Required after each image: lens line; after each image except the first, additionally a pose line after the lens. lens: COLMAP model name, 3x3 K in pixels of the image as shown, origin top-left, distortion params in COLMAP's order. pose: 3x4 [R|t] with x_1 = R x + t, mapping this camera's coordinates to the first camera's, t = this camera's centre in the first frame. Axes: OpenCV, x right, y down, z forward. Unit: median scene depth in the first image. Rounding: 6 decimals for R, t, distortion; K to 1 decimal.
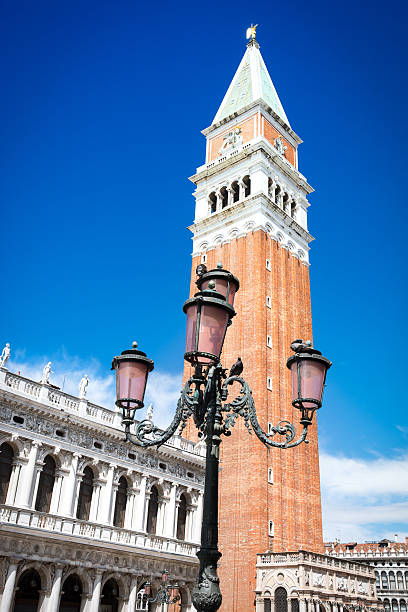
lens RADIAL K [[609.9, 0, 219.9], [0, 609.9, 310.1], [0, 0, 1]] dist [-0.018664, 0.019312]
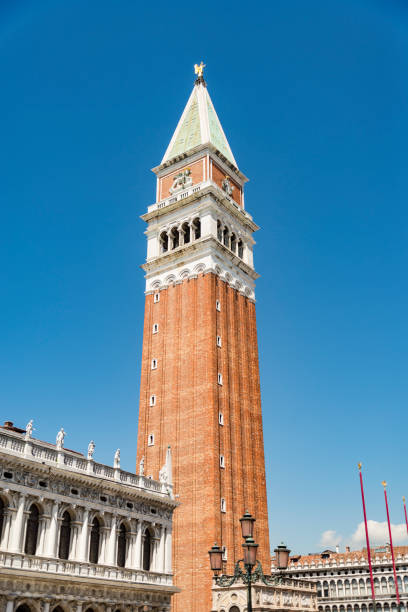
lens RADIAL K [[640.7, 0, 222.8], [0, 640.7, 310.1], [0, 0, 1]] dist [-0.006382, -0.104498]
pose [[0.994708, -0.005669, 0.102584, -0.026617], [0.005235, 0.999976, 0.004494, -0.066990], [-0.102607, -0.003933, 0.994714, -0.114911]]
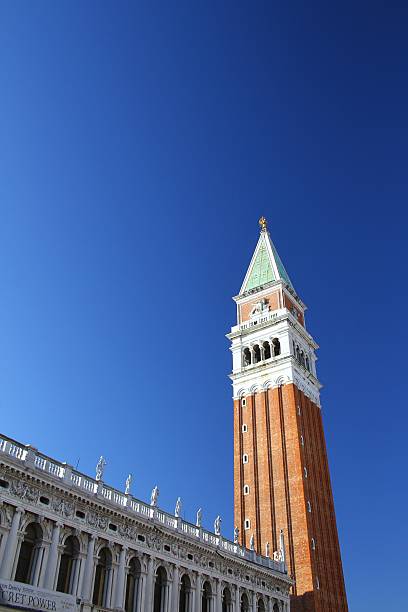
lens RADIAL K [[532.9, 0, 228.2], [0, 532.9, 286.1], [0, 0, 1]] dist [-0.162056, 0.148042]
pose [[0.990773, 0.047749, 0.126843, -0.214268], [-0.019018, 0.975606, -0.218703, -0.079477], [-0.134192, 0.214273, 0.967512, -0.123118]]
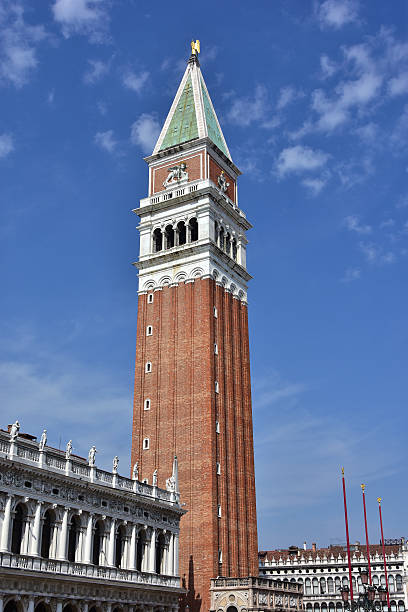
lens RADIAL K [[756.6, 0, 204.0], [0, 756.6, 306.0], [0, 0, 1]] dist [-0.033348, -0.012840]
pose [[0.985772, 0.028513, 0.165652, -0.151411], [-0.040578, 0.996728, 0.069912, -0.166406], [-0.163116, -0.075639, 0.983703, -0.287468]]
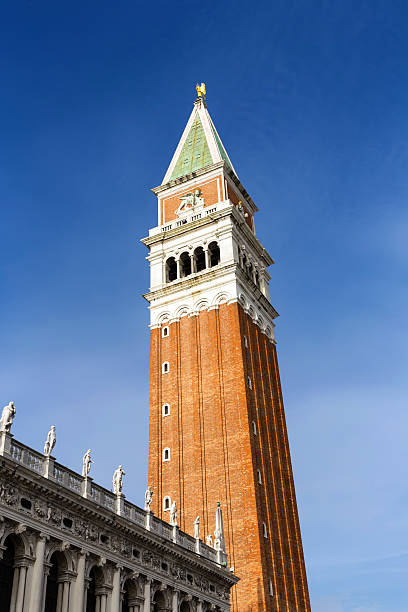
lens RADIAL K [[688.3, 0, 204.0], [0, 688.3, 306.0], [0, 0, 1]] dist [-0.005929, 0.020196]
pose [[0.976390, 0.051772, 0.209720, -0.183561], [-0.025121, 0.991481, -0.127802, 0.004586], [-0.214550, 0.119517, 0.969373, 0.025581]]
